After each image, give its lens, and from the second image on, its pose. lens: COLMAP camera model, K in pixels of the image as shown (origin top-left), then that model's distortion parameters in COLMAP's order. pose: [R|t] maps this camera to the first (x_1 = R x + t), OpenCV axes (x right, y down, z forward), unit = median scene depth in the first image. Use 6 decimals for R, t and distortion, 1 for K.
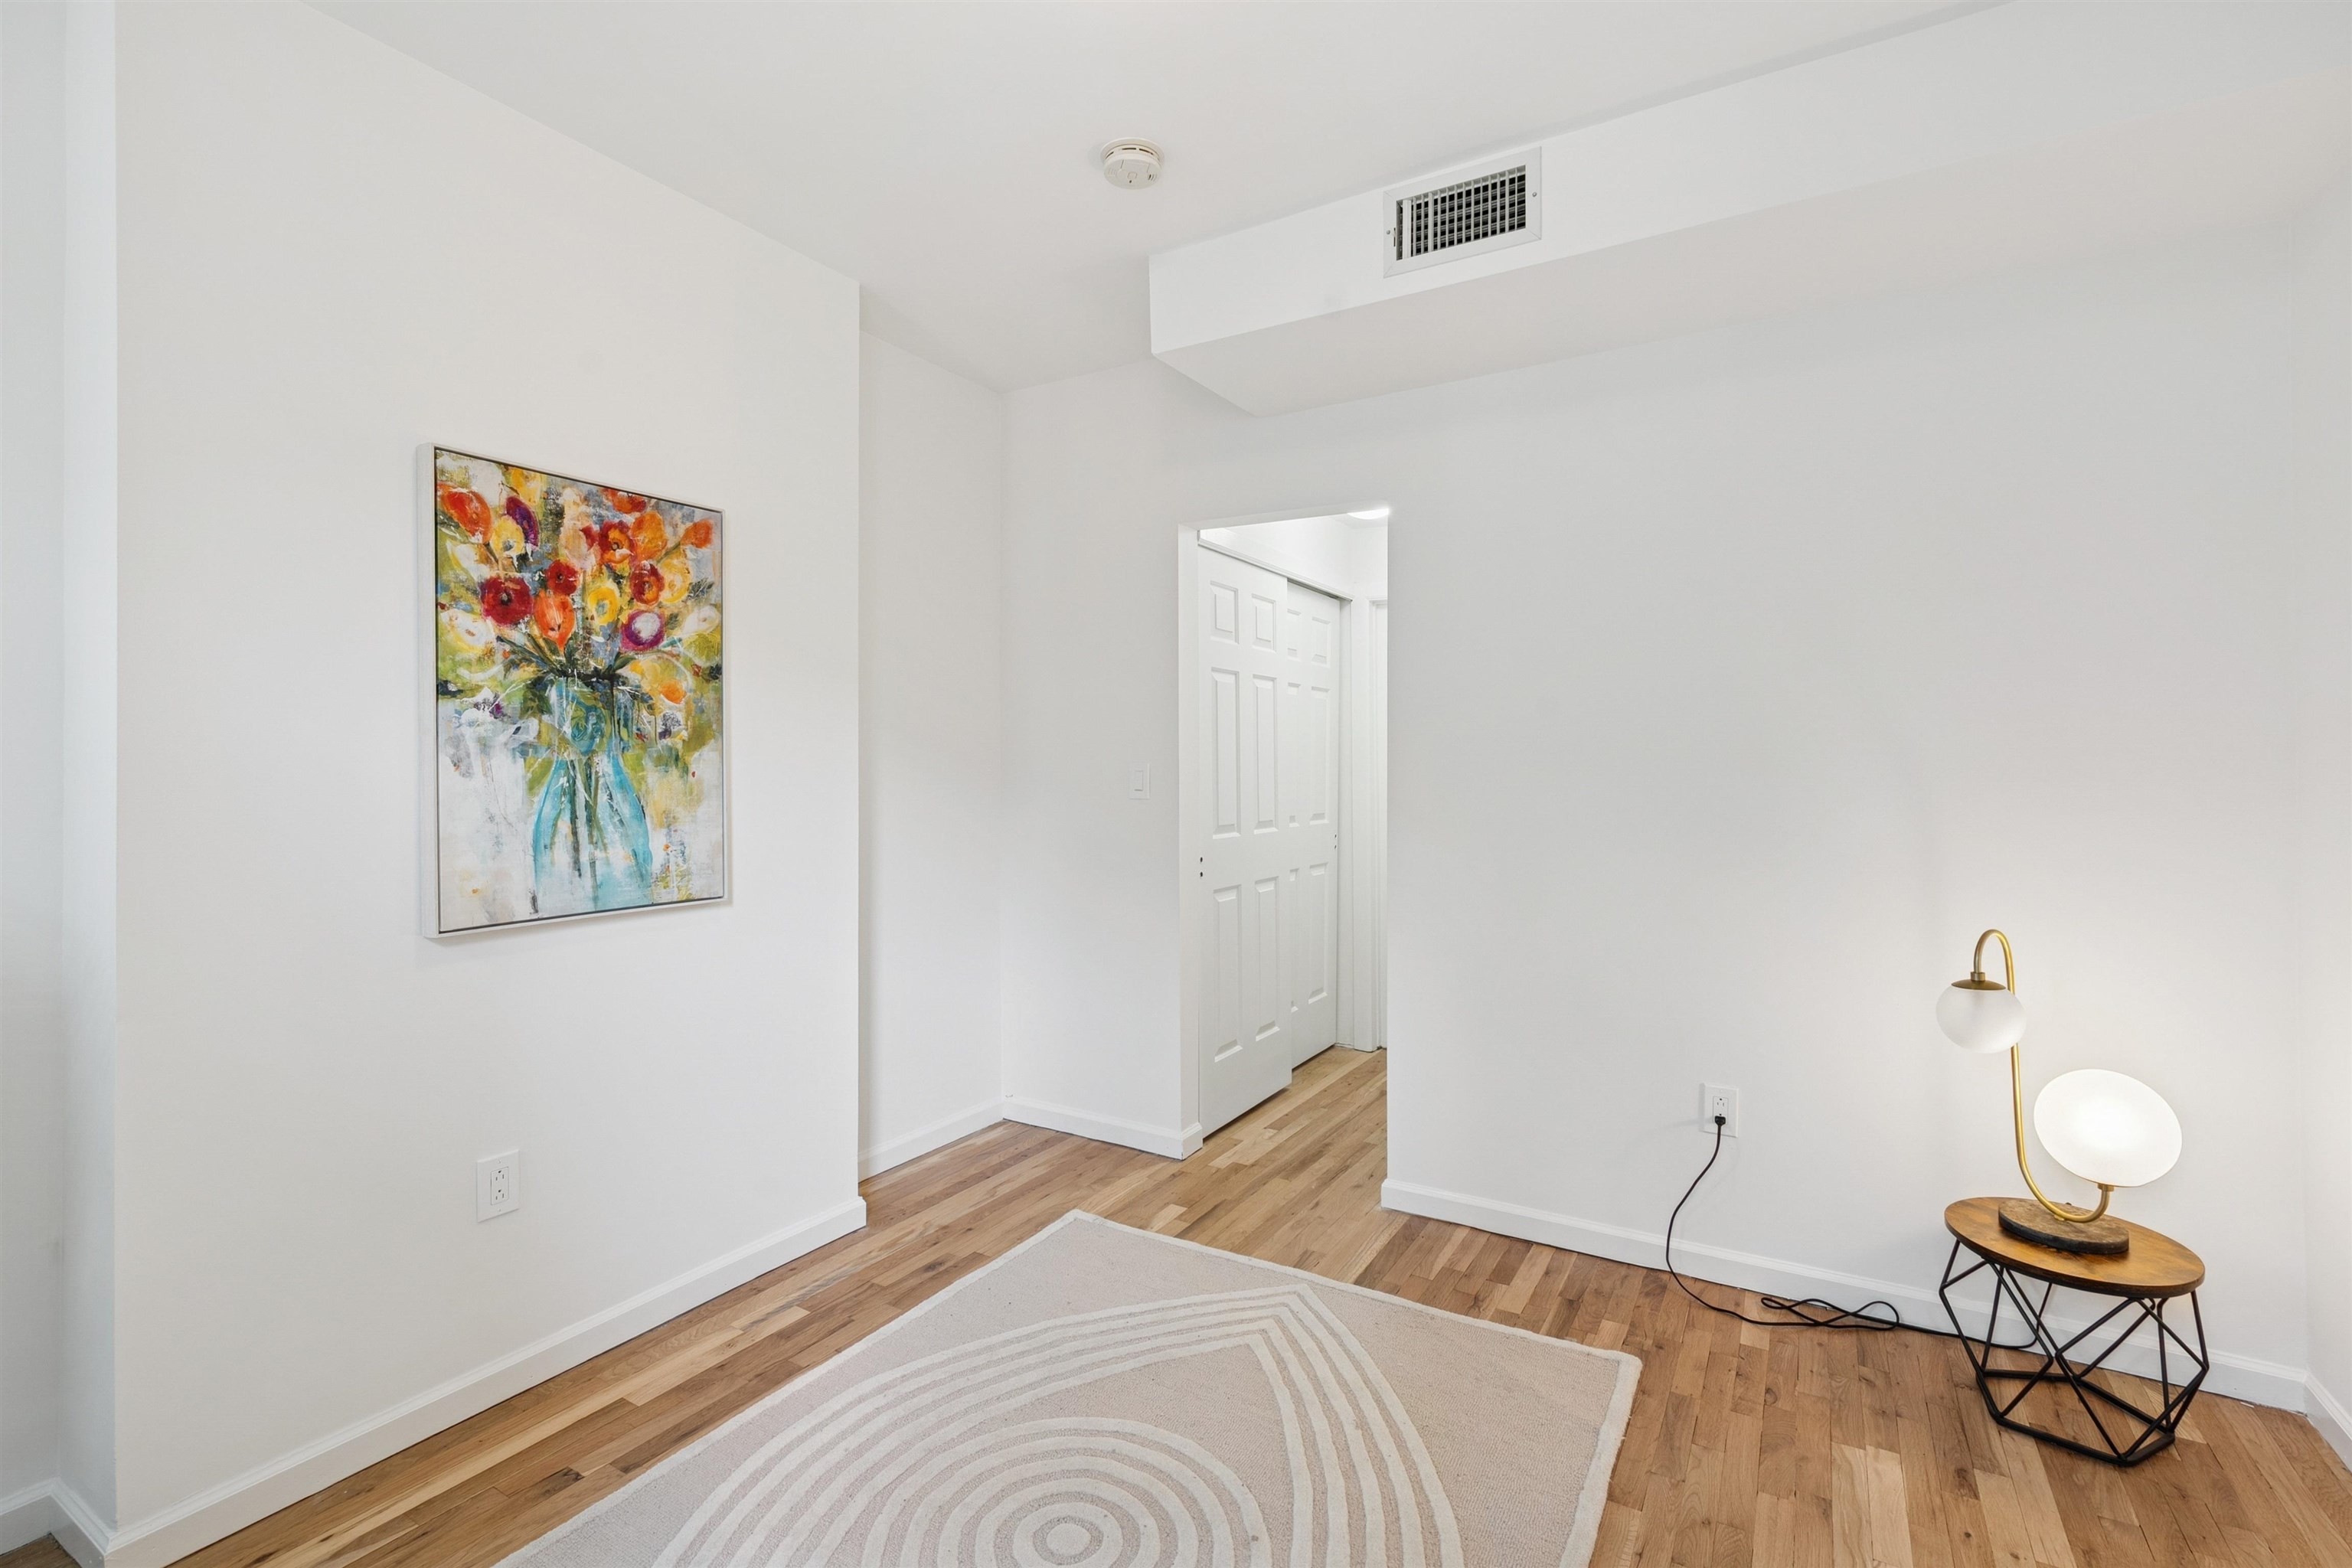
lens RADIAL K [[1094.2, 0, 1153.8], [0, 1094.2, 760.1], [0, 0, 1]] dist [0.001248, 0.000226]
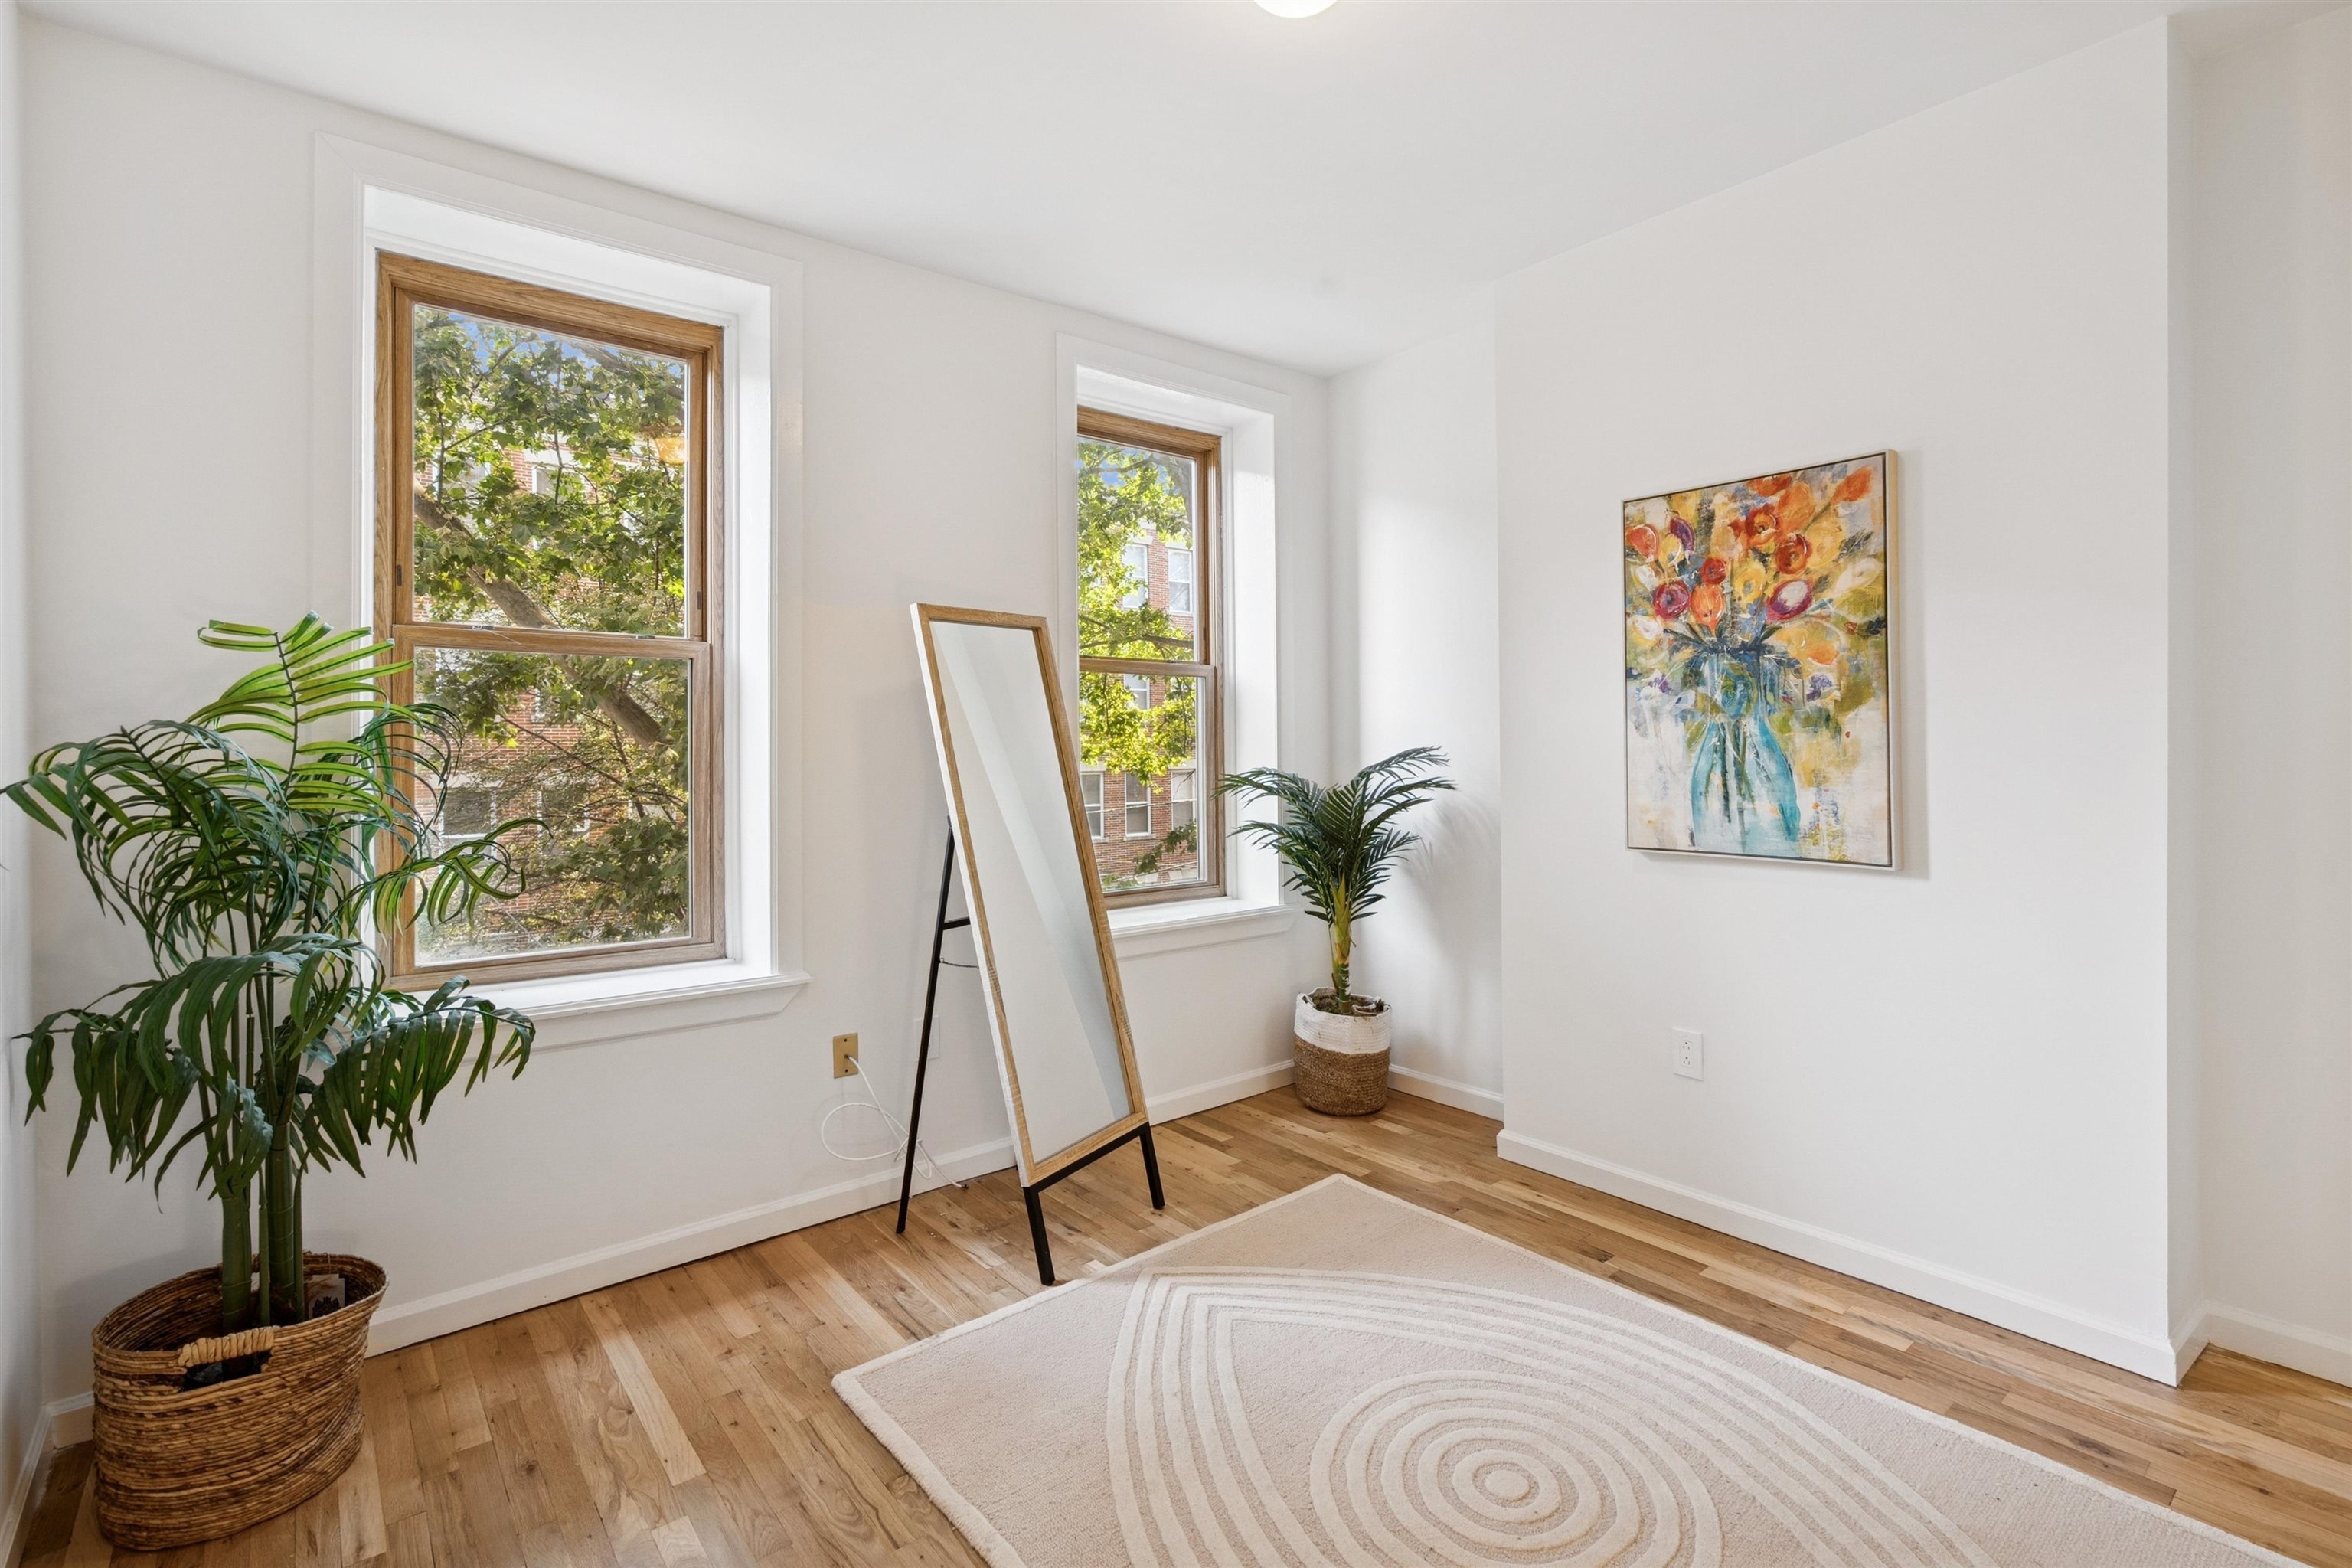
lens RADIAL K [[1065.4, 0, 1189.4], [0, 1065.4, 758.0], [0, 0, 1]] dist [0.000010, 0.001284]
pose [[-0.331206, 0.021896, -0.943304, 0.732862], [0.014996, 0.999727, 0.017940, 0.008486], [0.943439, -0.008204, -0.331444, 0.821638]]
